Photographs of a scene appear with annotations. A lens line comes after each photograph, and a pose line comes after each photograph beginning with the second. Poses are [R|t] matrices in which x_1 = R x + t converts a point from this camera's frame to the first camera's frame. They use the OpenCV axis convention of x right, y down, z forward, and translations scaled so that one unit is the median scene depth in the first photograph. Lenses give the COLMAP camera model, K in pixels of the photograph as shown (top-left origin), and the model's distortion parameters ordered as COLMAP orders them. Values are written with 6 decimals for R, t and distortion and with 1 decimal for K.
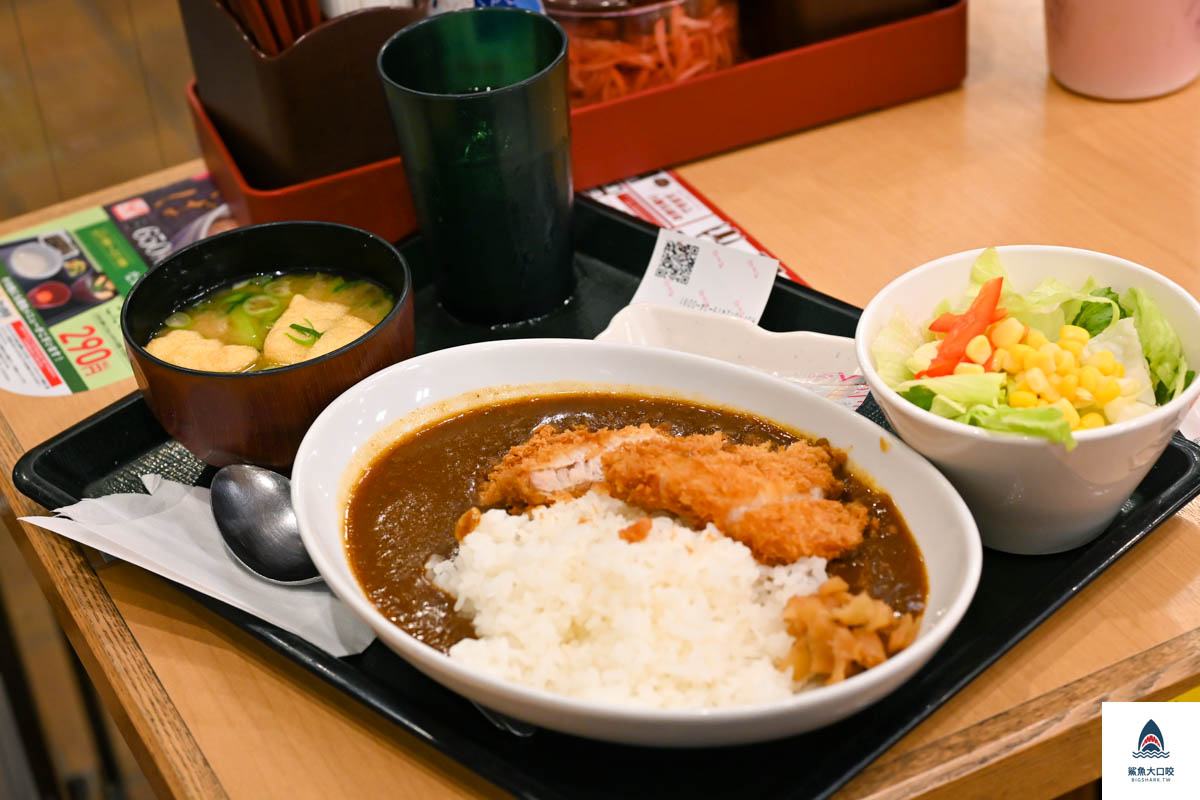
lens RADIAL K [[2625.2, 0, 600.0], [0, 2625.2, 400.0], [0, 0, 1]] dist [-0.003857, 0.100933]
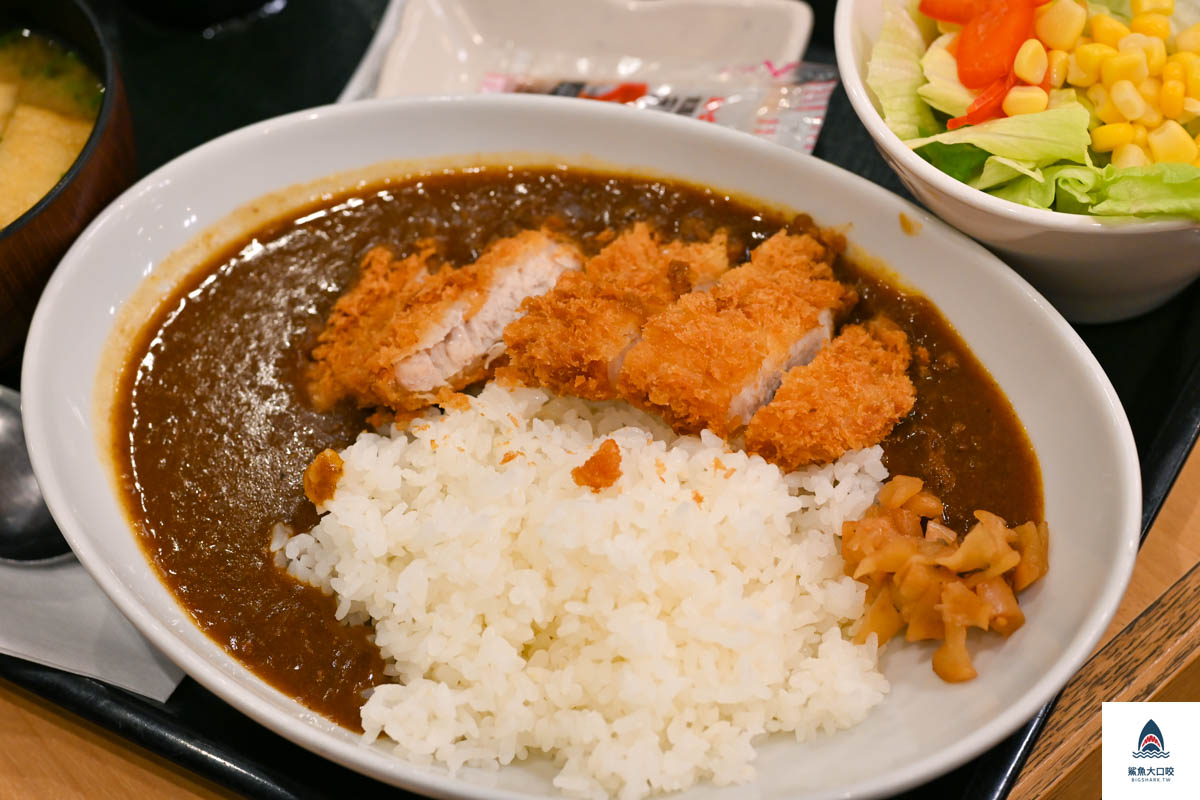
lens RADIAL K [[2625.2, 0, 600.0], [0, 2625.2, 400.0], [0, 0, 1]] dist [-0.003857, 0.100933]
pose [[0.967641, -0.206061, 0.145639, -0.075073], [0.152385, 0.937242, 0.313618, -0.164800], [-0.201123, -0.281276, 0.938314, 0.381672]]
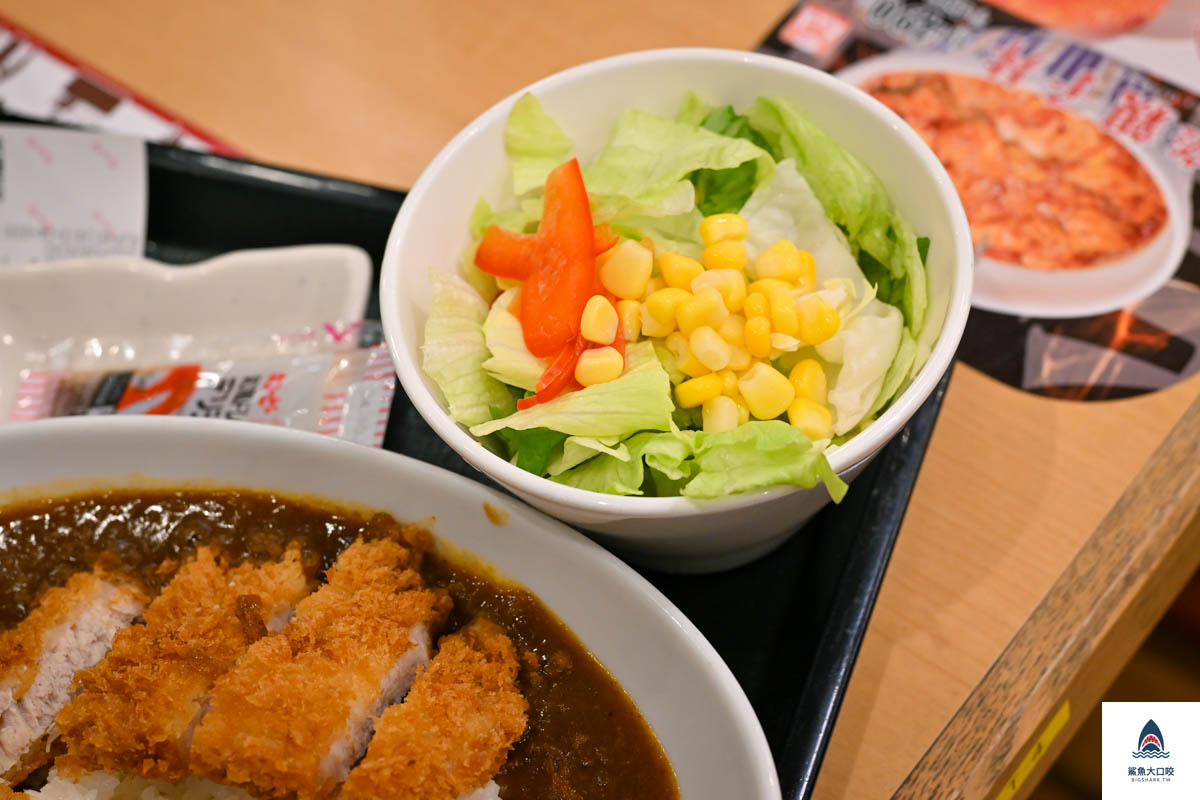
lens RADIAL K [[2625.2, 0, 600.0], [0, 2625.2, 400.0], [0, 0, 1]] dist [-0.003857, 0.100933]
pose [[0.905334, -0.351260, 0.238720, -0.004160], [0.262368, 0.904579, 0.336006, -0.205152], [-0.333966, -0.241566, 0.911105, 0.456775]]
